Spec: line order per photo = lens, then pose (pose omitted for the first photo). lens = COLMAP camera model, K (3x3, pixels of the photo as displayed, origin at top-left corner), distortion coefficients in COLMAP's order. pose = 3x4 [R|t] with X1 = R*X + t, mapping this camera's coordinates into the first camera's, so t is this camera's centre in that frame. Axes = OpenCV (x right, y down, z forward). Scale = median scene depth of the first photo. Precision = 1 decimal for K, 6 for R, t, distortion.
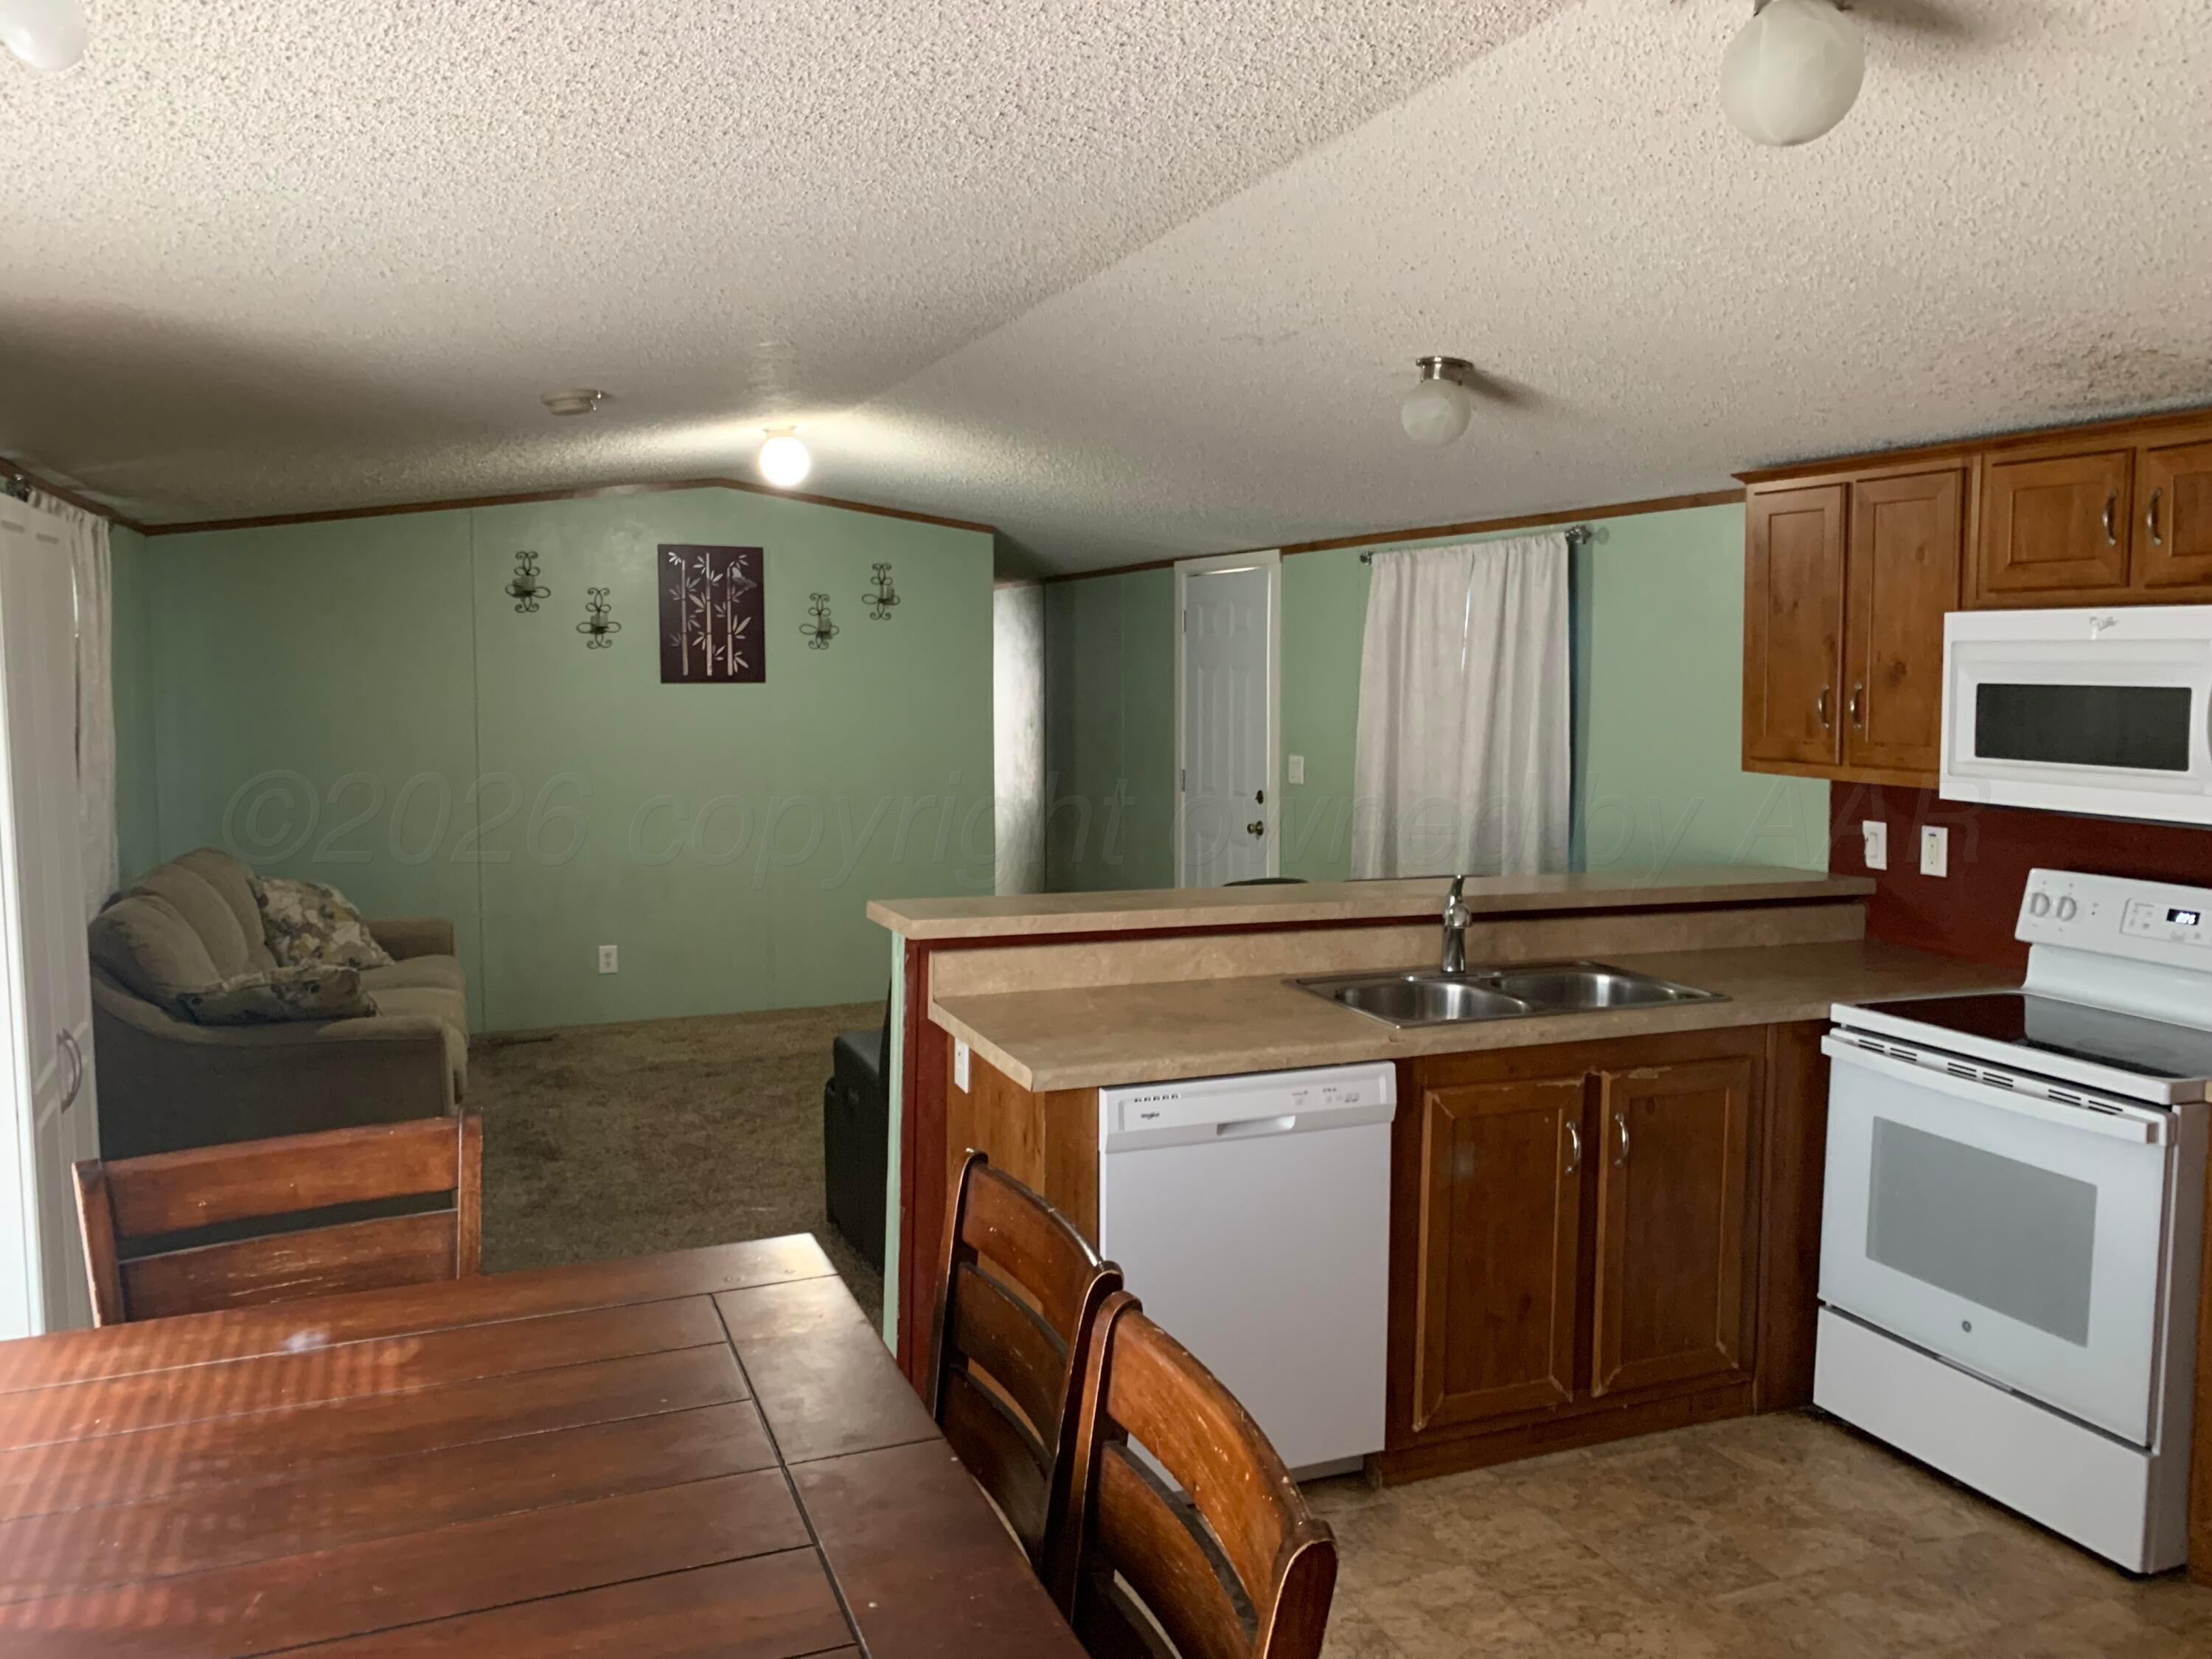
lens RADIAL K [[1705.9, 0, 1103.1], [0, 1705.9, 821.5], [0, 0, 1]] dist [0.037354, -0.043962]
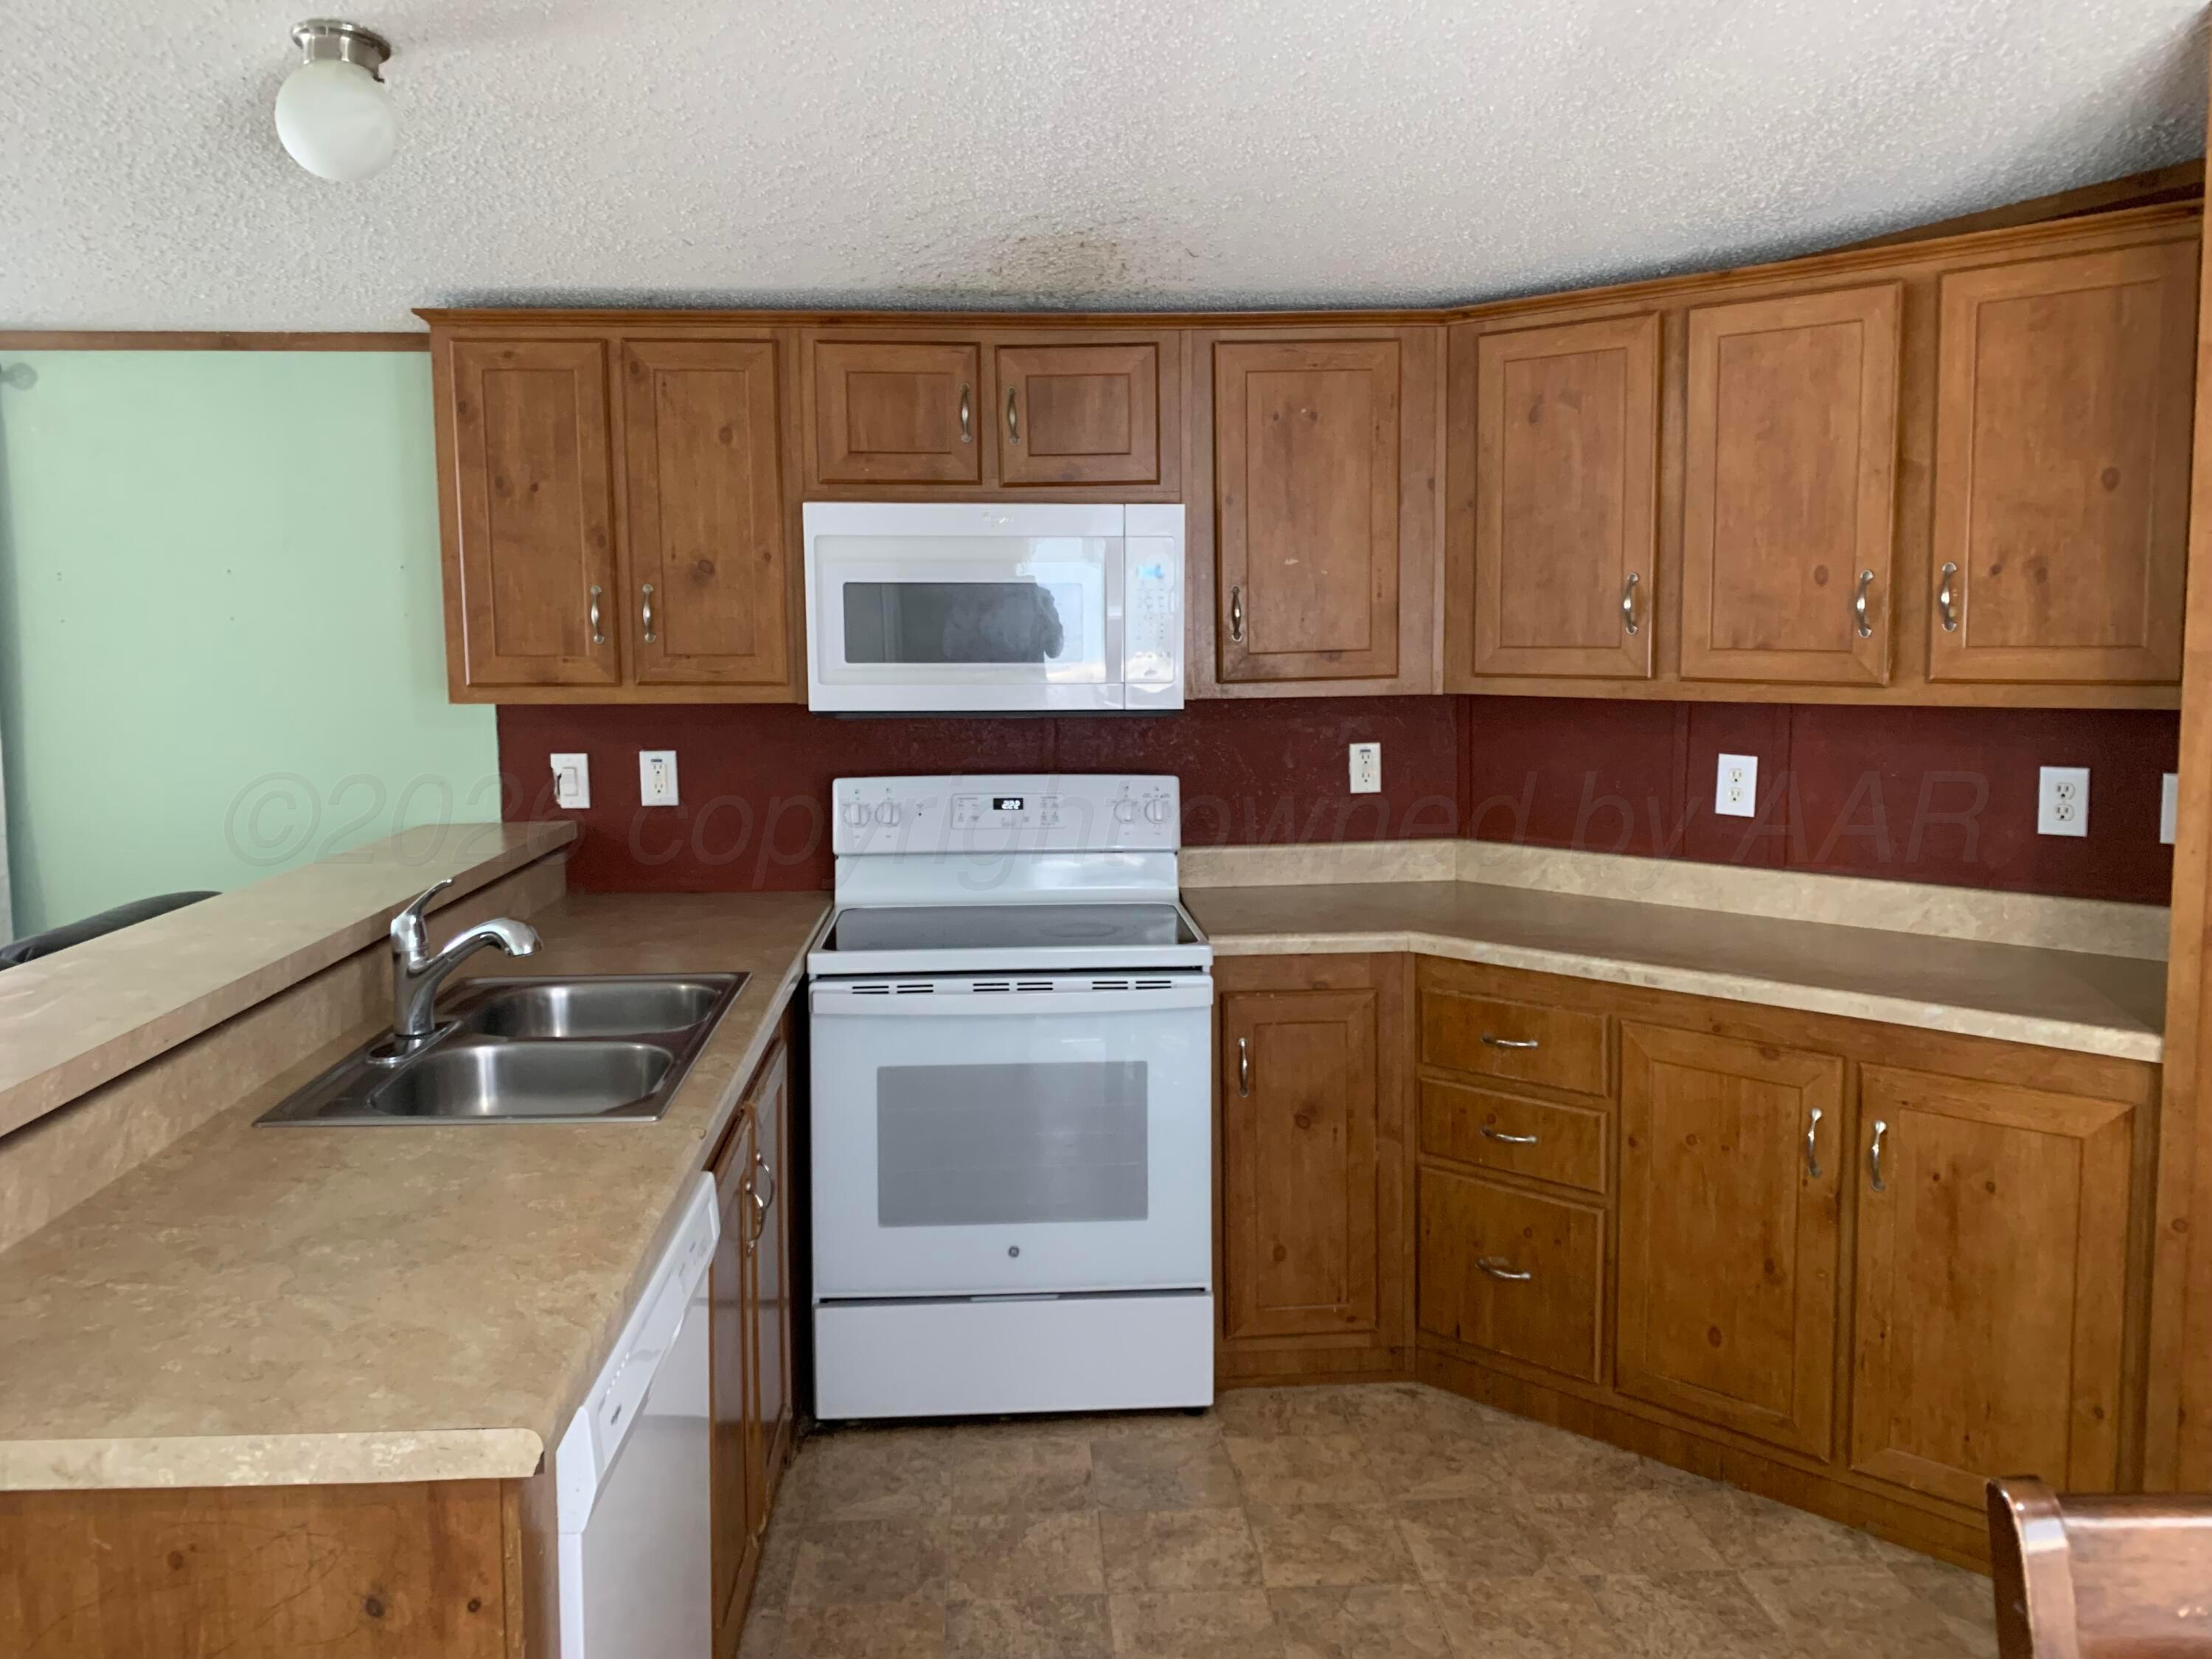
lens RADIAL K [[1705.9, 0, 1077.8], [0, 1705.9, 802.1], [0, 0, 1]] dist [0.037354, -0.043962]
pose [[0.318612, -0.112293, 0.941210, -0.326801], [0.095292, 0.991722, 0.086062, -0.030253], [-0.943083, 0.062269, 0.326676, 0.592753]]
